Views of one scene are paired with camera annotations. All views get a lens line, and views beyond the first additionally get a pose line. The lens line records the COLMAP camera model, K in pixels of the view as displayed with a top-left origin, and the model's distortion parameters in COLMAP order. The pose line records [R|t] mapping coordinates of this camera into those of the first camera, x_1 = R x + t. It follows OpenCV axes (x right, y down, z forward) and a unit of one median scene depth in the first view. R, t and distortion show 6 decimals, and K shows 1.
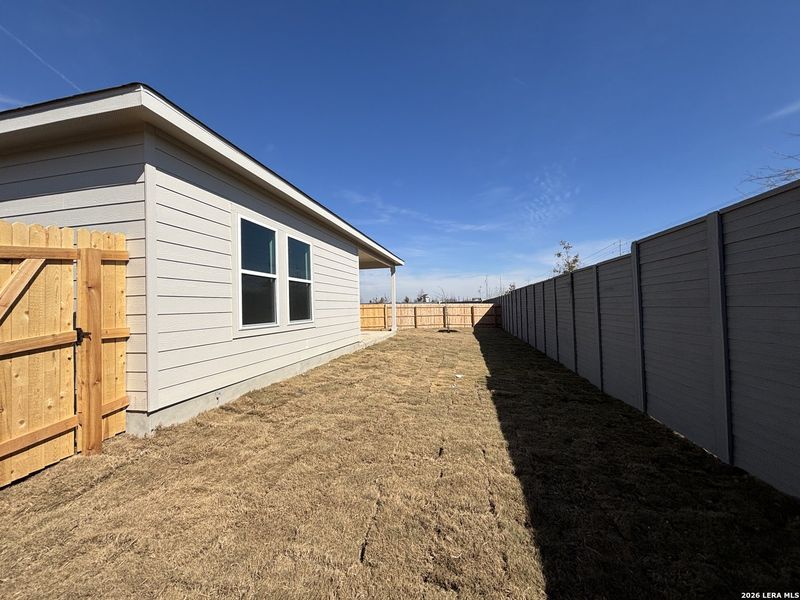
lens RADIAL K [[319.0, 0, 398.1], [0, 319.0, 299.4], [0, 0, 1]] dist [0.000883, 0.000051]
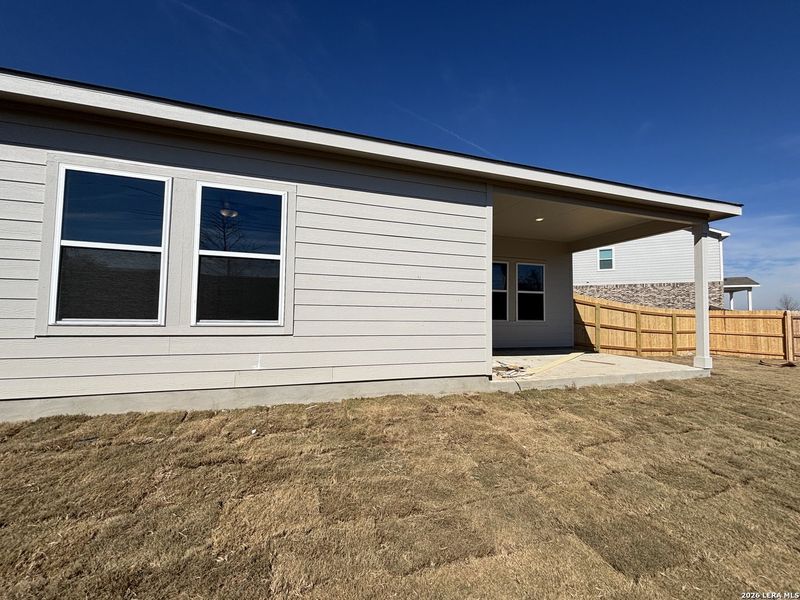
lens RADIAL K [[245.4, 0, 399.7], [0, 245.4, 301.1], [0, 0, 1]] dist [-0.000716, 0.000041]
pose [[0.437176, 0.004004, -0.899367, 0.236946], [-0.010418, 0.999946, -0.000612, 0.024017], [0.899315, 0.009637, 0.437194, 1.014939]]
